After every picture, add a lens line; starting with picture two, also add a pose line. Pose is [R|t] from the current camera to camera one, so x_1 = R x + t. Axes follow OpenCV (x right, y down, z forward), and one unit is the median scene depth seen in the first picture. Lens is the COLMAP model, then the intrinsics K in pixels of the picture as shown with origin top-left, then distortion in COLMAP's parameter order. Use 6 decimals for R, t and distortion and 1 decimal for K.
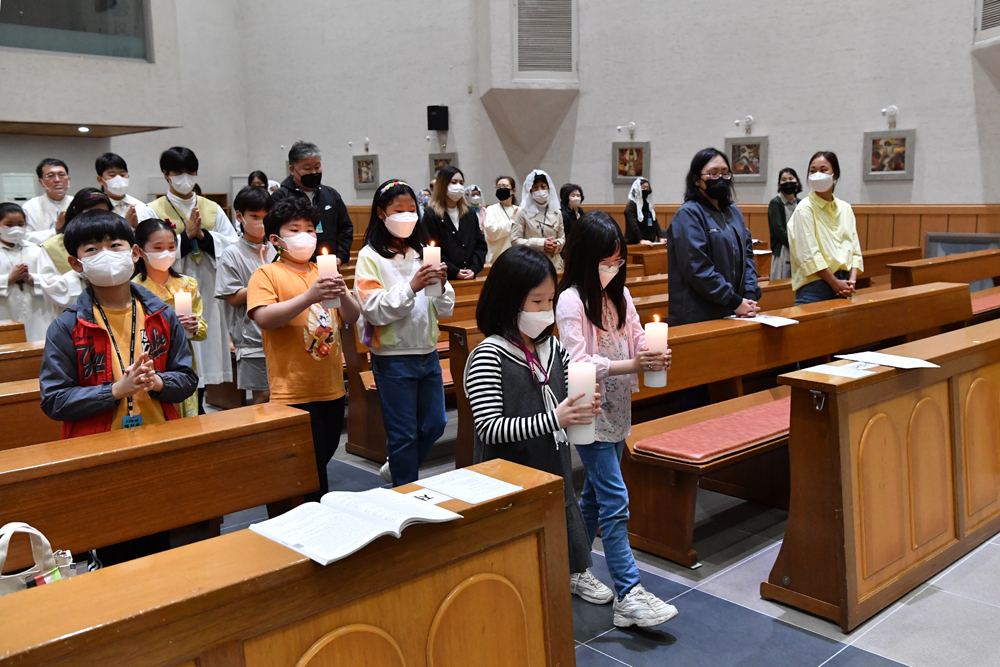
lens RADIAL K [[913.9, 0, 505.6], [0, 913.9, 335.6], [0, 0, 1]] dist [-0.005266, 0.000000]
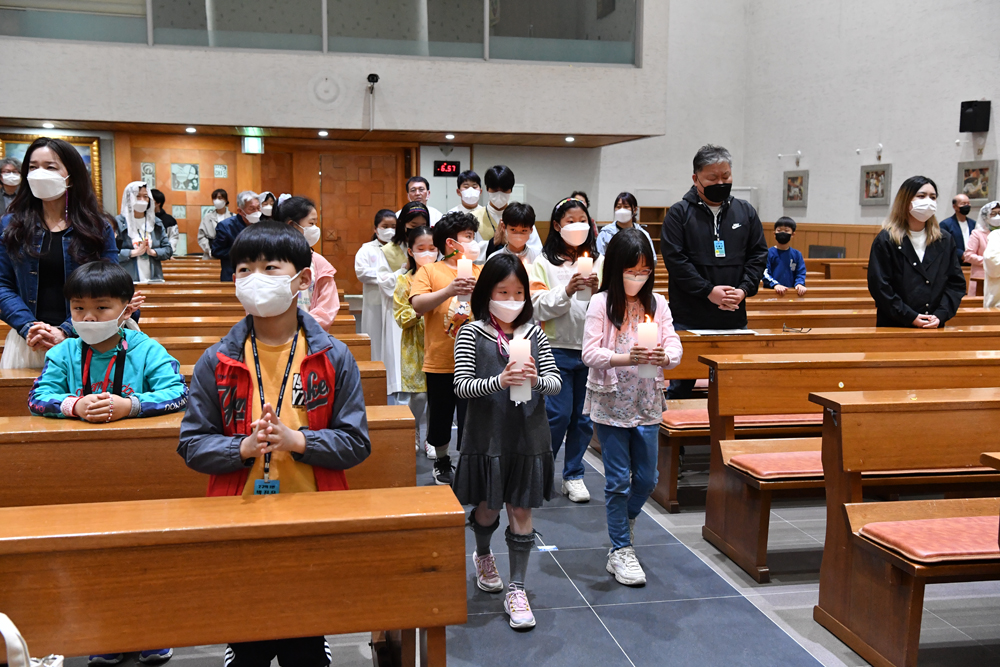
lens RADIAL K [[974.7, 0, 505.0], [0, 974.7, 335.7], [0, 0, 1]] dist [0.045162, 0.000000]
pose [[0.851456, 0.087774, -0.517028, 0.049141], [-0.100220, 0.994958, 0.003866, -0.015073], [0.514760, 0.048525, 0.855960, 0.088744]]
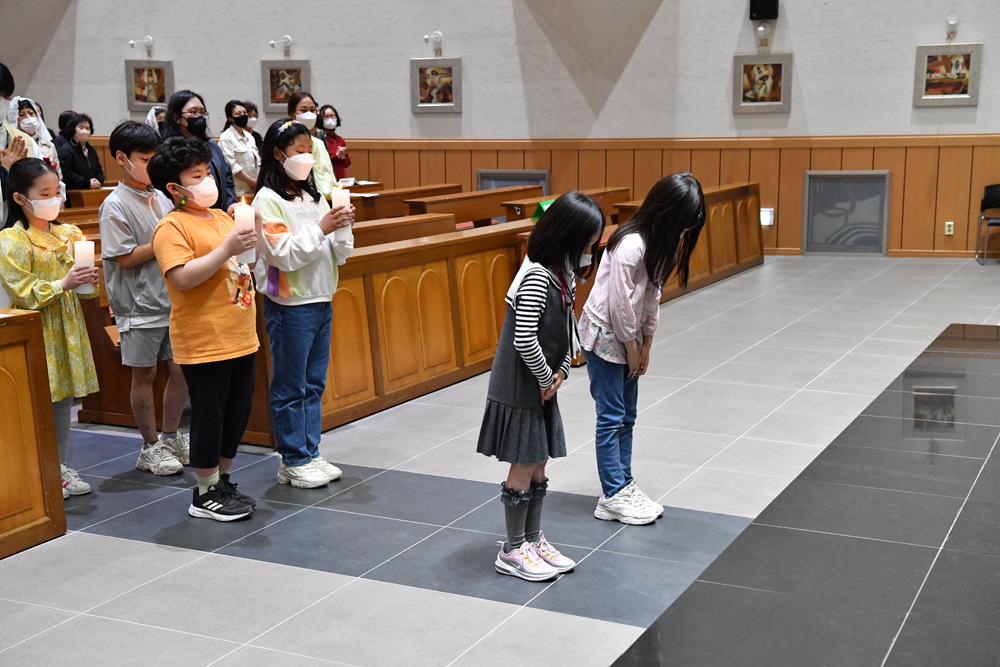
lens RADIAL K [[1350.3, 0, 507.8], [0, 1350.3, 325.9], [0, 0, 1]] dist [0.171494, 0.000000]
pose [[0.936225, -0.047906, 0.348121, -0.002394], [0.048917, 0.998785, 0.005890, 0.039982], [-0.347981, 0.011515, 0.937431, -0.305832]]
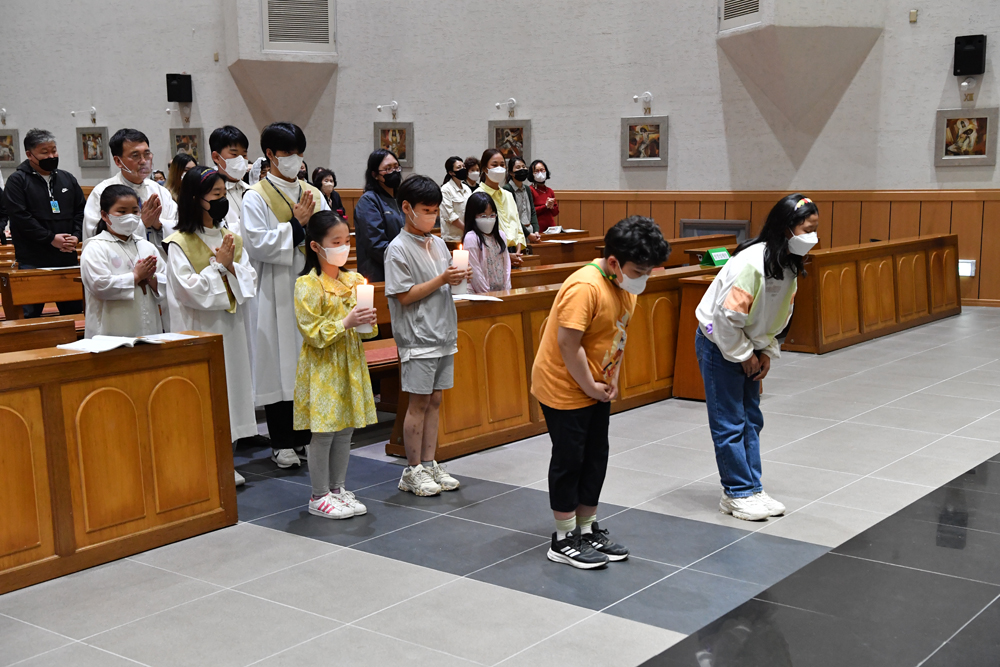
lens RADIAL K [[1277.6, 0, 497.6], [0, 1277.6, 324.1], [0, 0, 1]] dist [0.148616, 0.000000]
pose [[0.987806, -0.009952, 0.155368, 0.041718], [0.015376, 0.999312, -0.033749, 0.045216], [-0.154926, 0.035726, 0.987280, -0.344102]]
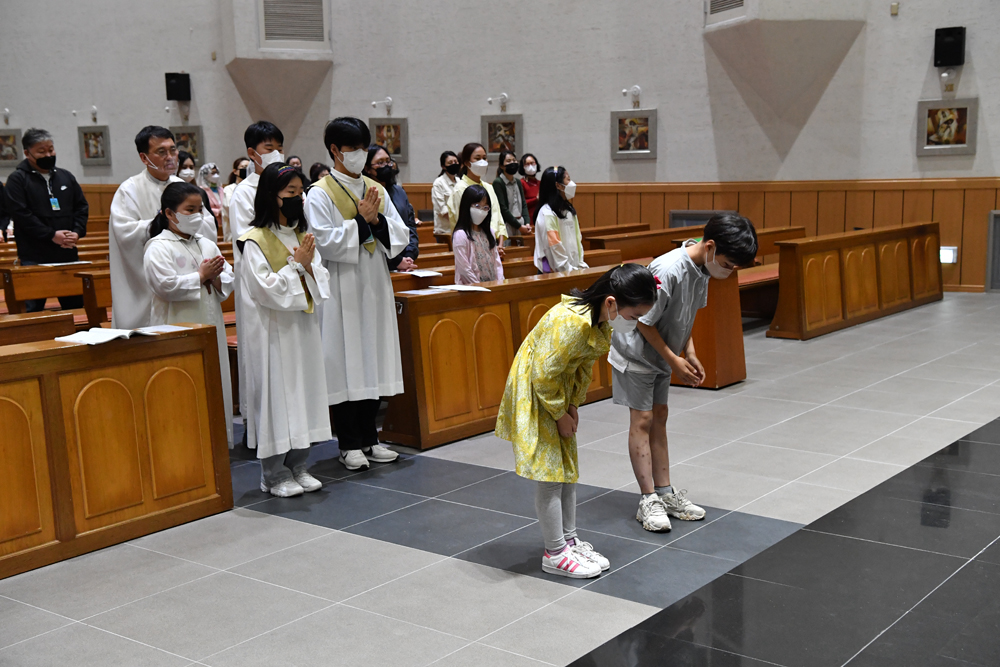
lens RADIAL K [[1256.8, 0, 498.7], [0, 1256.8, 325.9], [0, 0, 1]] dist [0.140082, 0.000000]
pose [[0.987487, -0.021867, 0.156177, 0.046607], [0.026215, 0.999322, -0.025836, 0.046877], [-0.155506, 0.029607, 0.987391, -0.352357]]
